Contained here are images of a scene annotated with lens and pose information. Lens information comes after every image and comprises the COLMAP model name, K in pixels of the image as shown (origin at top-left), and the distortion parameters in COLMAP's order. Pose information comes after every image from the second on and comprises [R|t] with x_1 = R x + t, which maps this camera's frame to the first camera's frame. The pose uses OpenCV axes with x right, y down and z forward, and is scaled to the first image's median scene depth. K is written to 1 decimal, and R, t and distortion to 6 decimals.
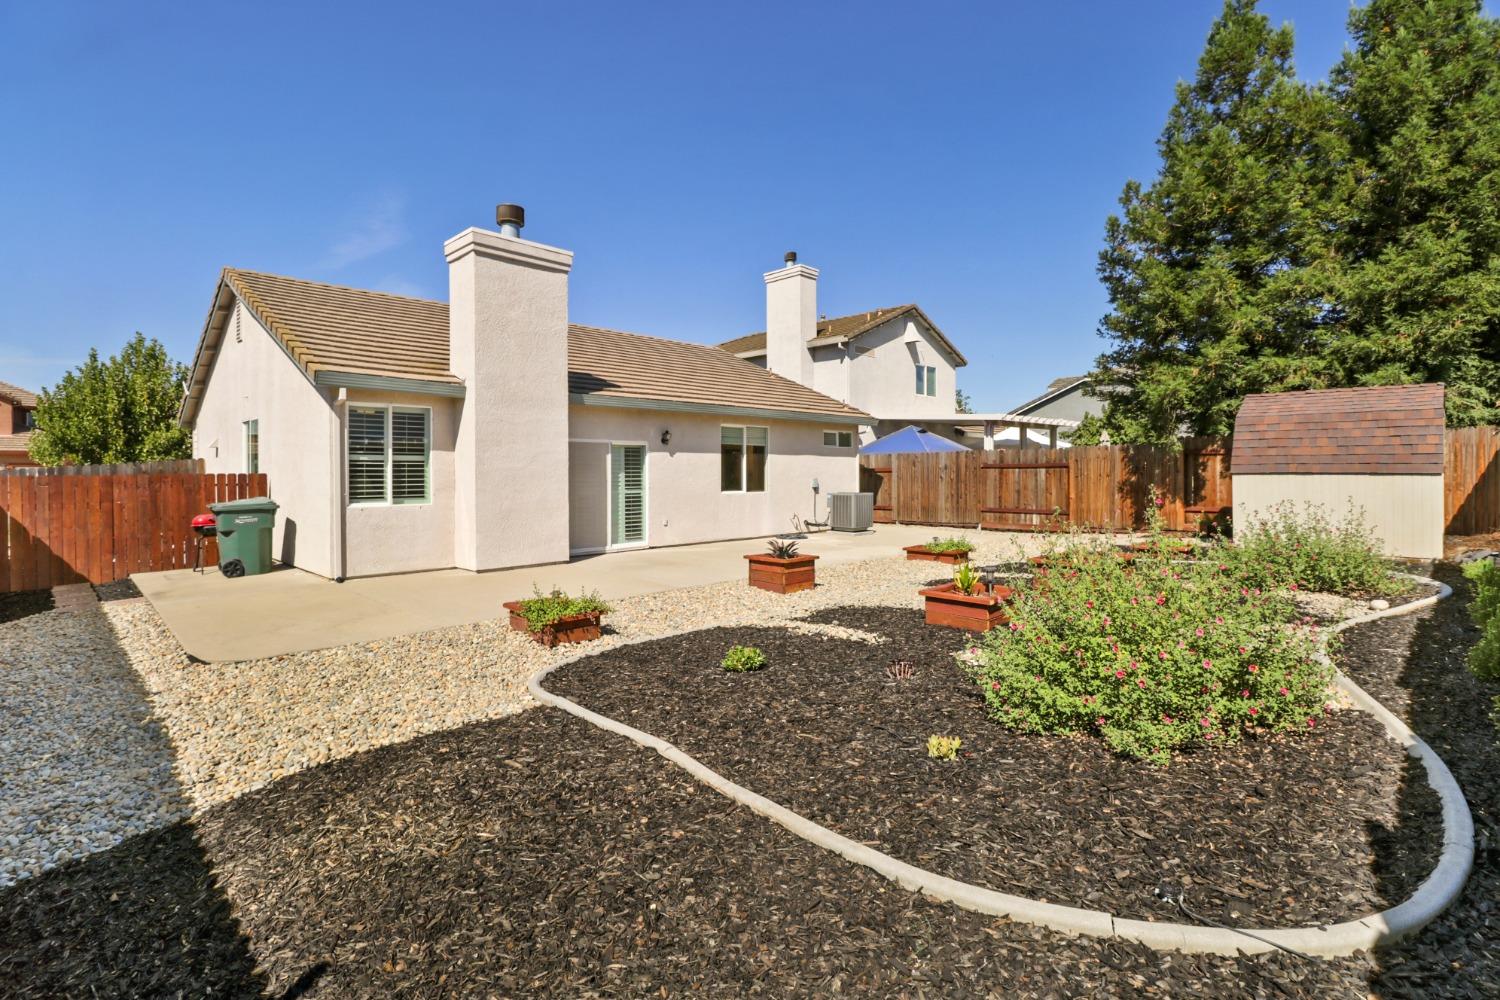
lens RADIAL K [[713.8, 0, 763.2], [0, 713.8, 473.0], [0, 0, 1]] dist [0.000305, 0.000044]
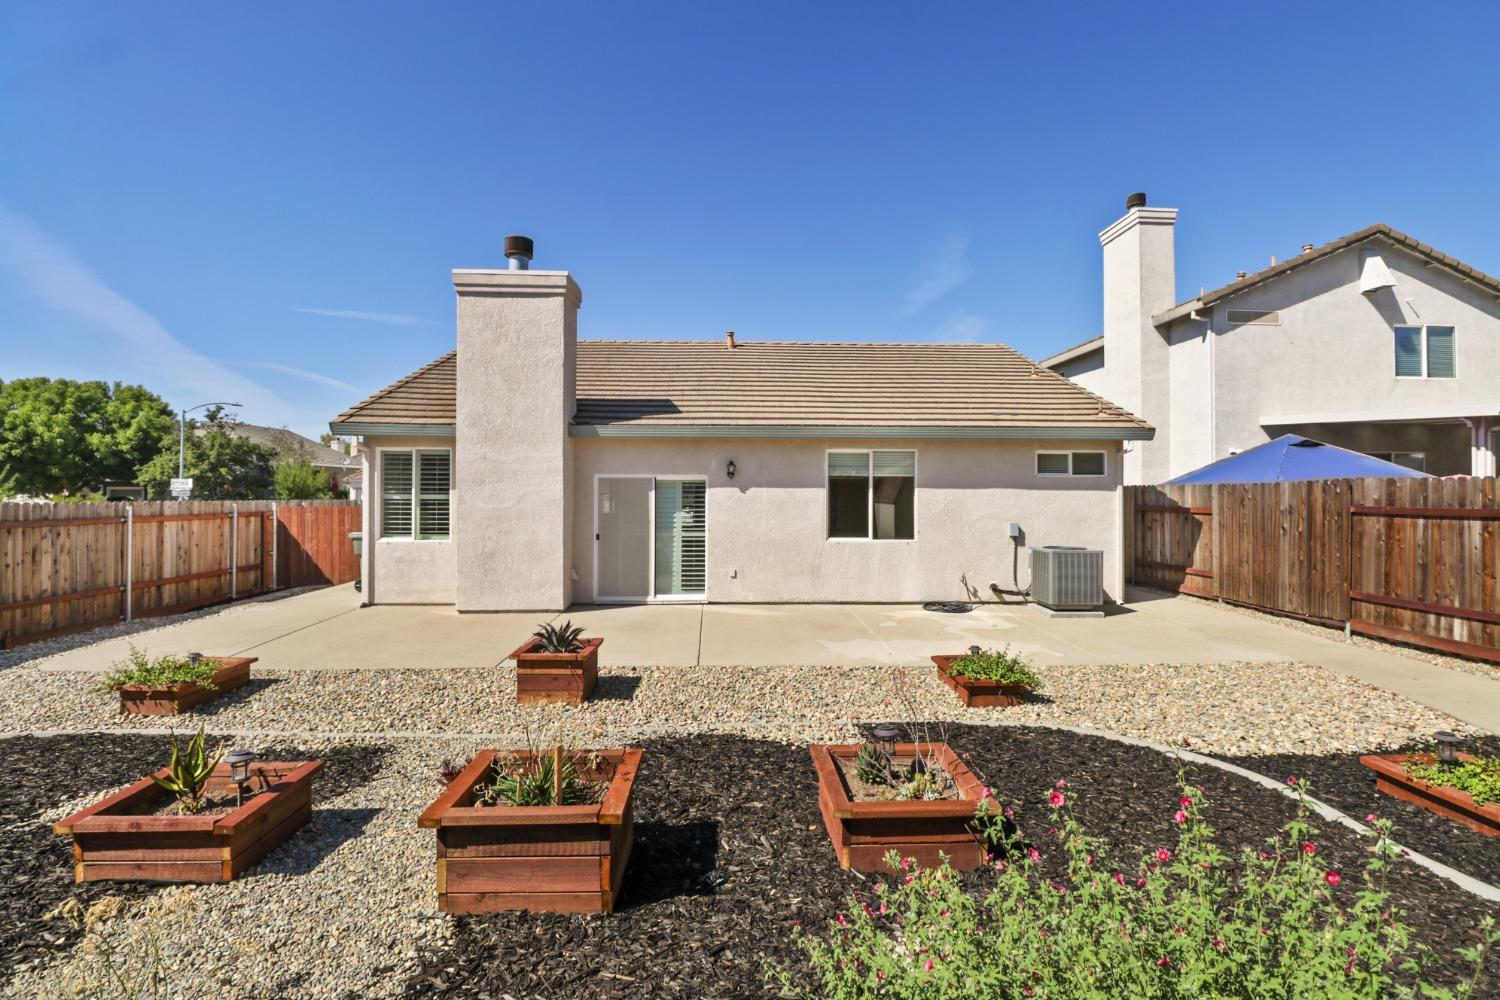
lens RADIAL K [[712.9, 0, 751.7], [0, 712.9, 484.4], [0, 0, 1]] dist [-0.012737, -0.001023]
pose [[0.721422, -0.000081, -0.692496, 0.408841], [-0.008274, 0.999928, -0.008737, -0.024127], [0.692446, 0.012033, 0.721369, 0.394439]]
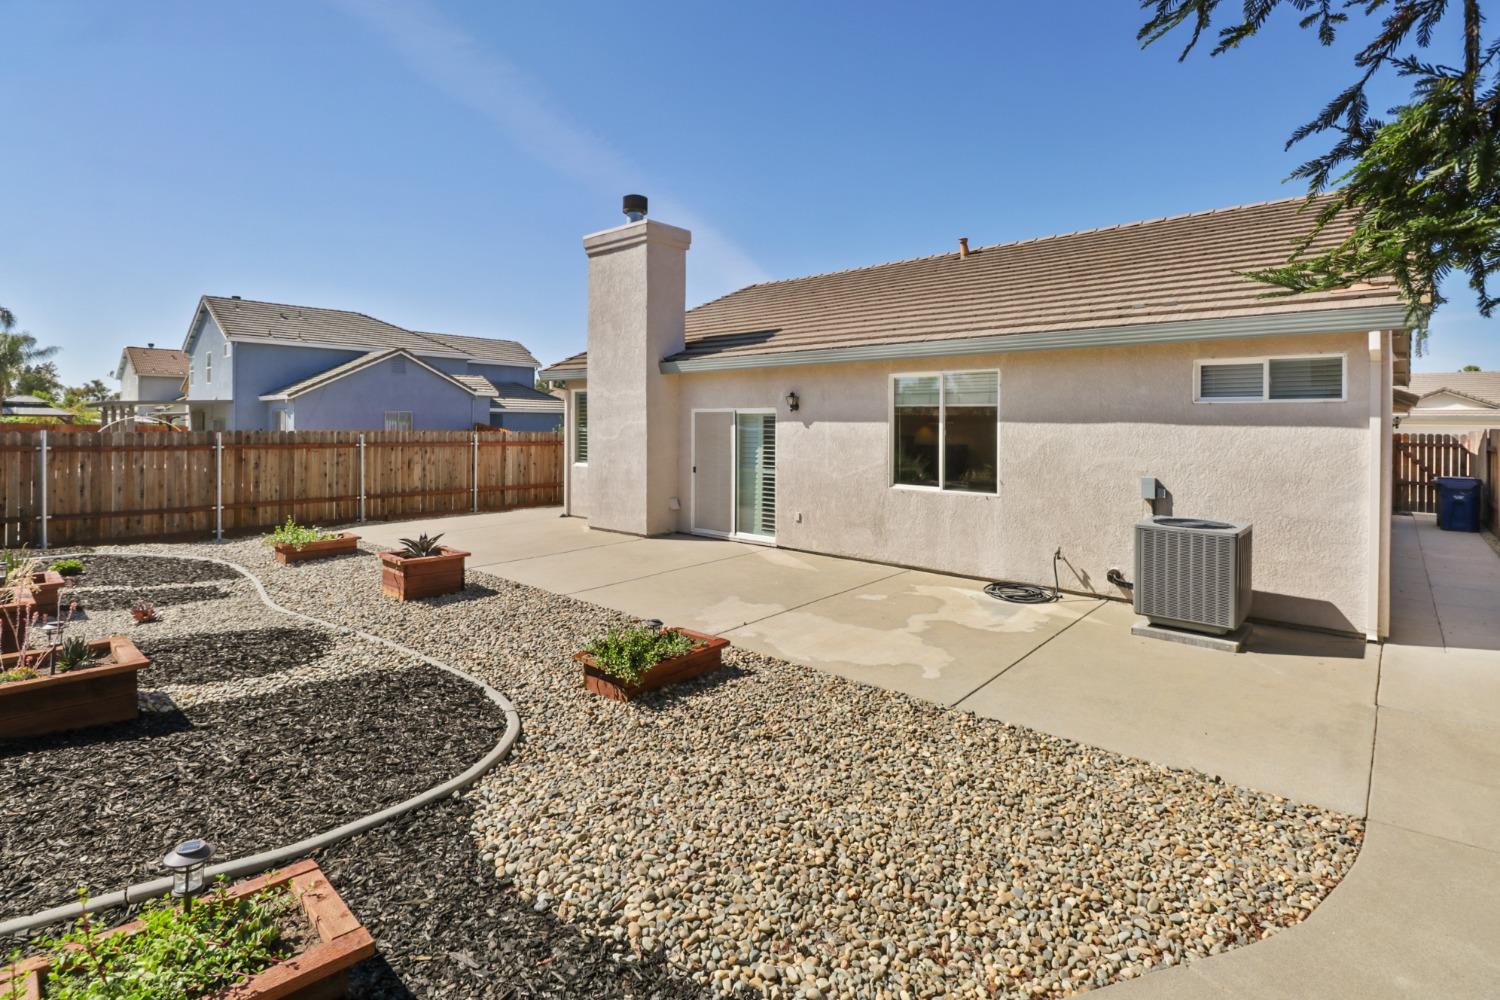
lens RADIAL K [[732.0, 0, 752.4], [0, 732.0, 434.6], [0, 0, 1]] dist [-0.001931, -0.000162]
pose [[0.033366, 0.017345, -0.999293, 0.566262], [-0.010954, 0.999796, 0.016988, -0.026320], [0.999383, 0.010379, 0.033549, 0.857679]]
